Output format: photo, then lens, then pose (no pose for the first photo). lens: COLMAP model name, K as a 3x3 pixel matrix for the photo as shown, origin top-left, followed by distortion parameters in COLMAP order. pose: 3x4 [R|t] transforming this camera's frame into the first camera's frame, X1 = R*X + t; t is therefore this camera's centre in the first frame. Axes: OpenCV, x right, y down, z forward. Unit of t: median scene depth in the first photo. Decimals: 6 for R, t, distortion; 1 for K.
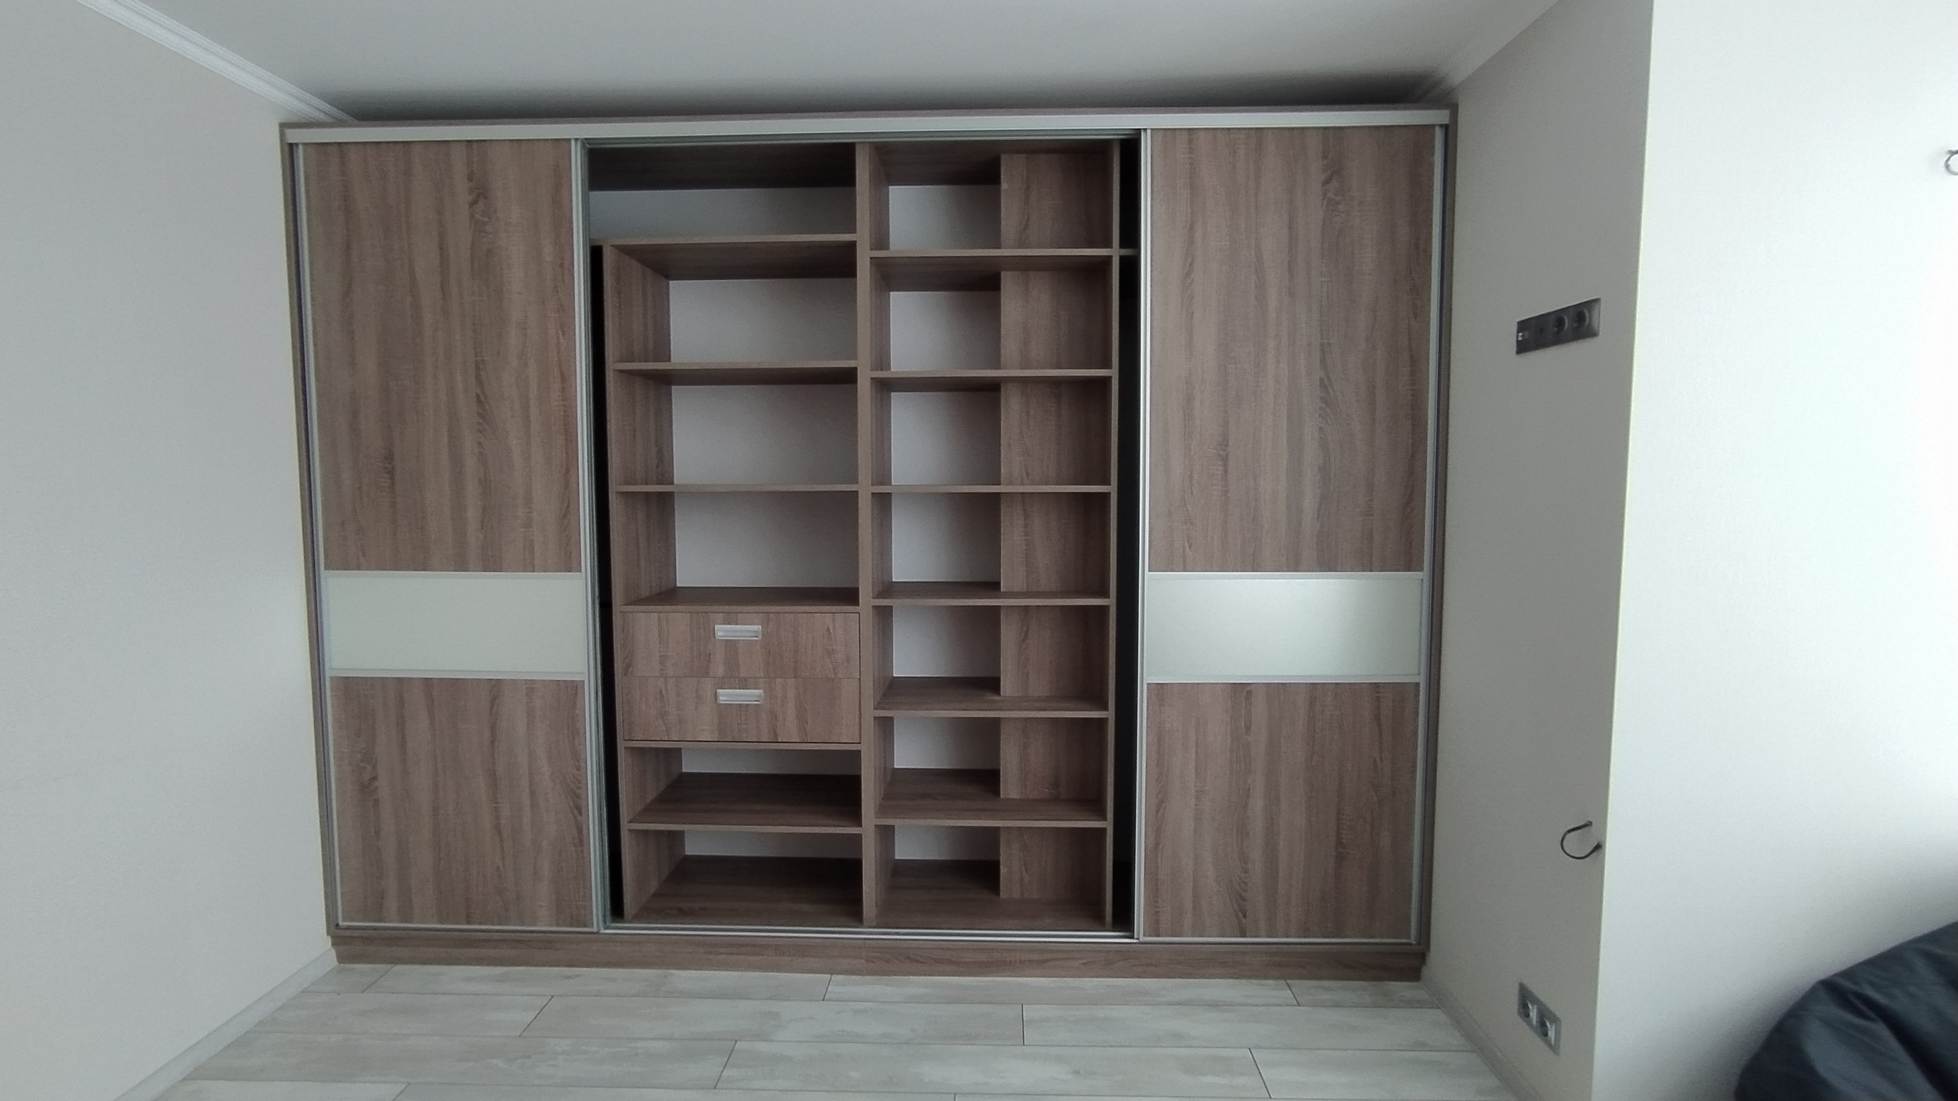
lens RADIAL K [[894.8, 0, 981.3], [0, 894.8, 556.2], [0, 0, 1]] dist [0.003195, 0.001227]
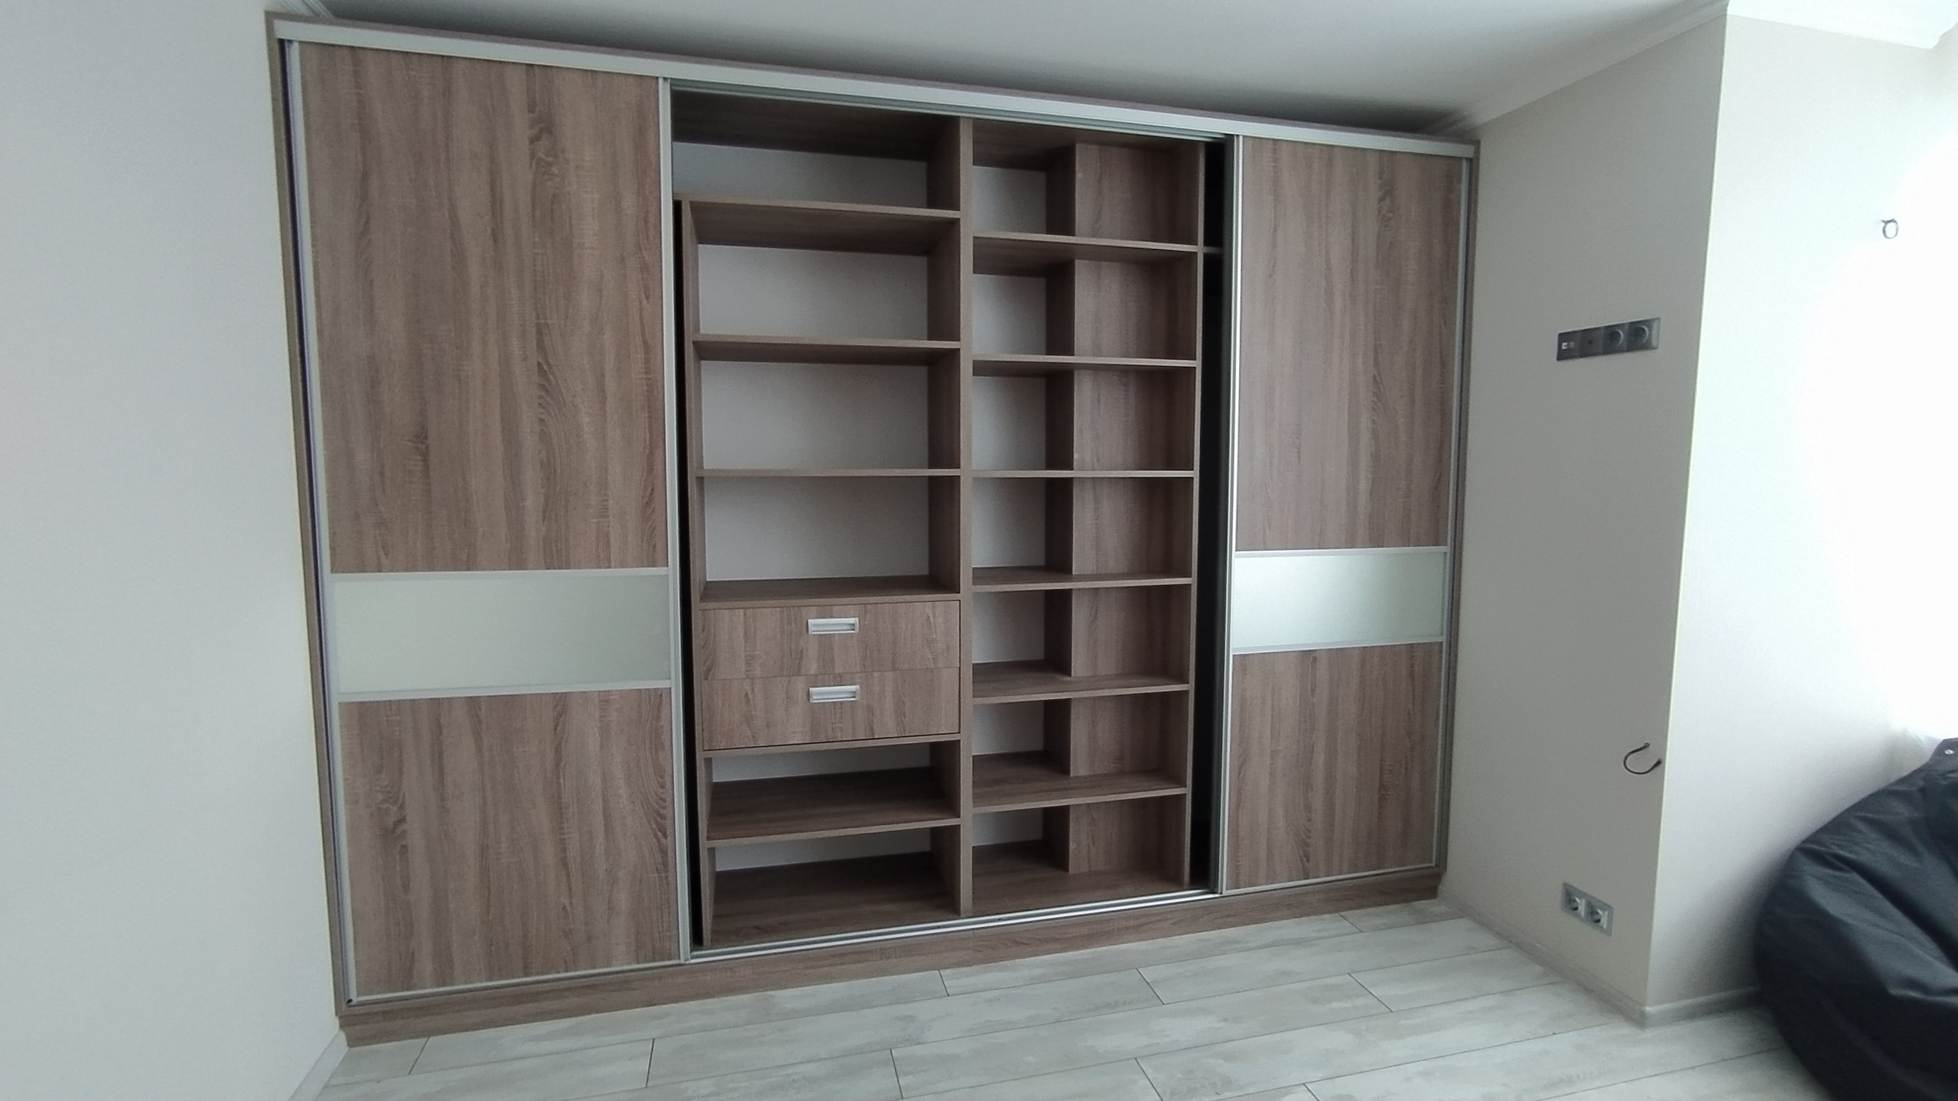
lens RADIAL K [[894.8, 0, 985.2], [0, 894.8, 561.5], [0, 0, 1]] dist [0.003195, 0.001227]
pose [[0.960391, -0.026536, 0.277389, -0.393103], [0.021202, 0.999528, 0.022210, -0.000872], [-0.277848, -0.015449, 0.960501, 0.052159]]
